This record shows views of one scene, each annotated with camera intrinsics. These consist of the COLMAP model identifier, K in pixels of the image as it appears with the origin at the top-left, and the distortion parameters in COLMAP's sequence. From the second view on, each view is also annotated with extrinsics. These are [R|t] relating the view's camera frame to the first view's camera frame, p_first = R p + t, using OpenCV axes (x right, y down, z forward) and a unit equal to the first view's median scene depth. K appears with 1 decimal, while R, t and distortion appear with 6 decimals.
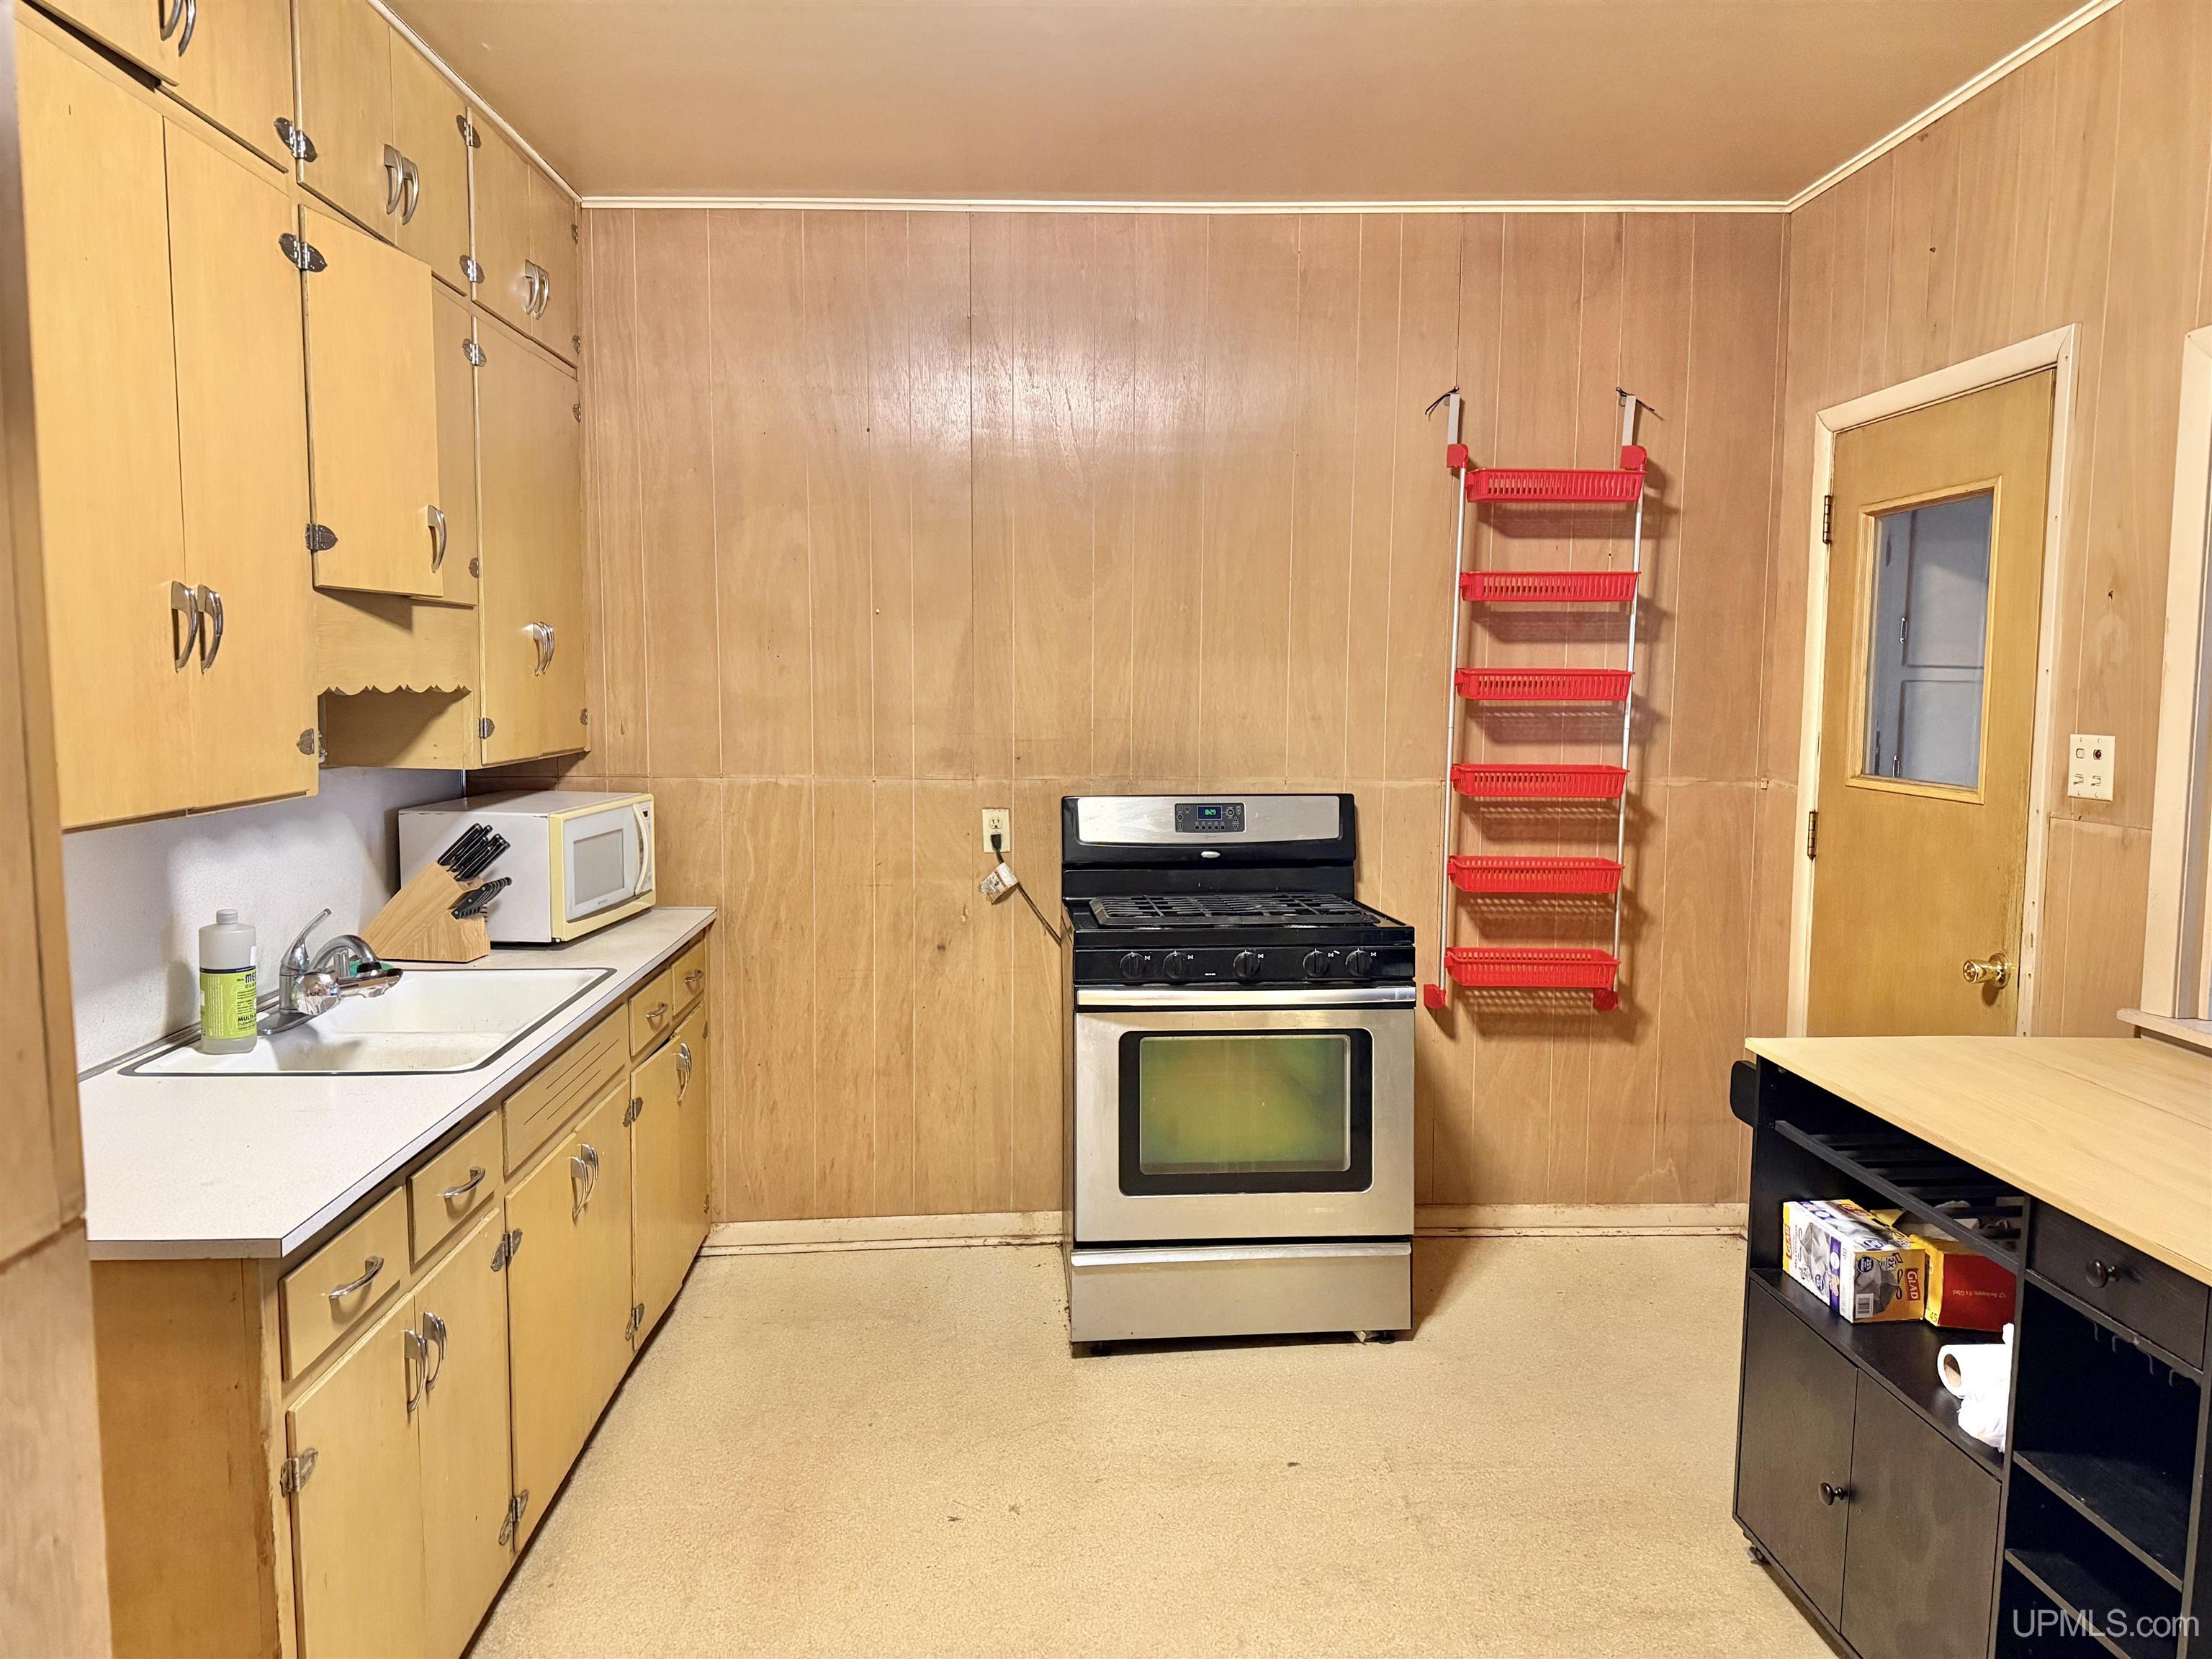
lens RADIAL K [[1533.3, 0, 1106.0], [0, 1533.3, 829.5], [0, 0, 1]] dist [0.029607, -0.003592]
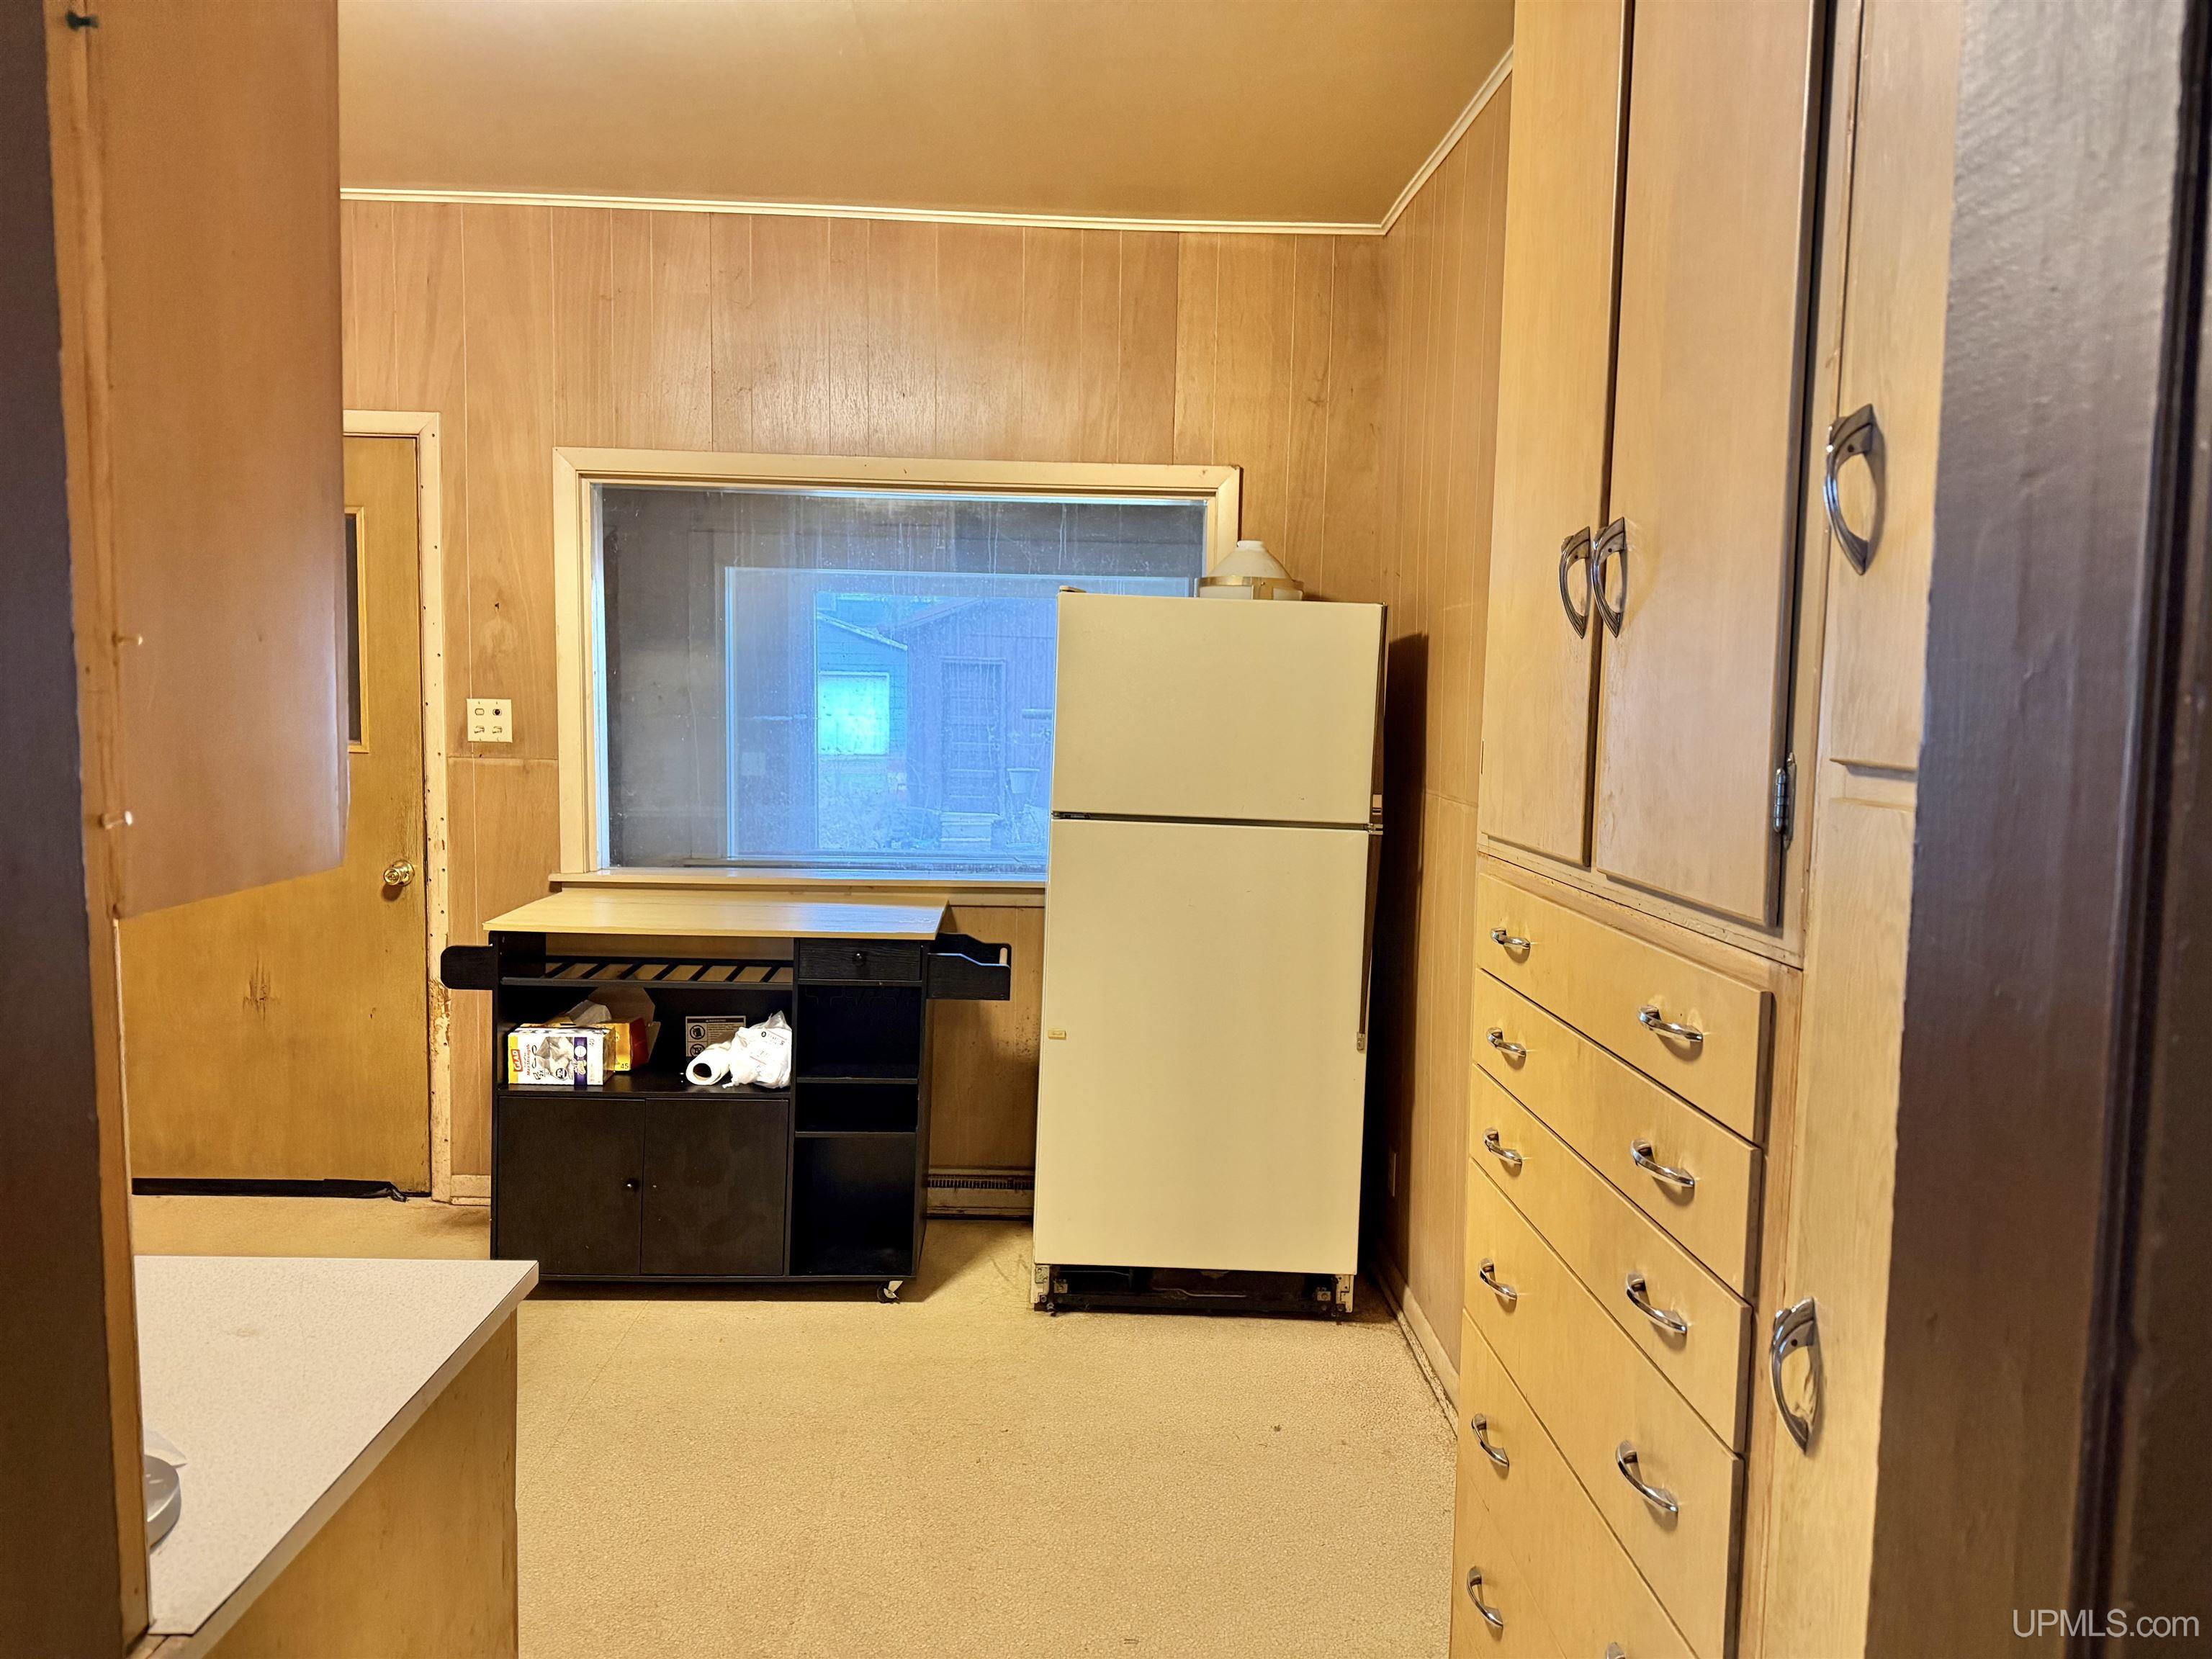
lens RADIAL K [[1533.3, 0, 1106.0], [0, 1533.3, 829.5], [0, 0, 1]] dist [0.029607, -0.003592]
pose [[0.009784, -0.085553, 0.996286, -0.855855], [0.070462, 0.993916, 0.084657, -0.020303], [-0.997466, 0.069372, 0.015753, 0.399688]]
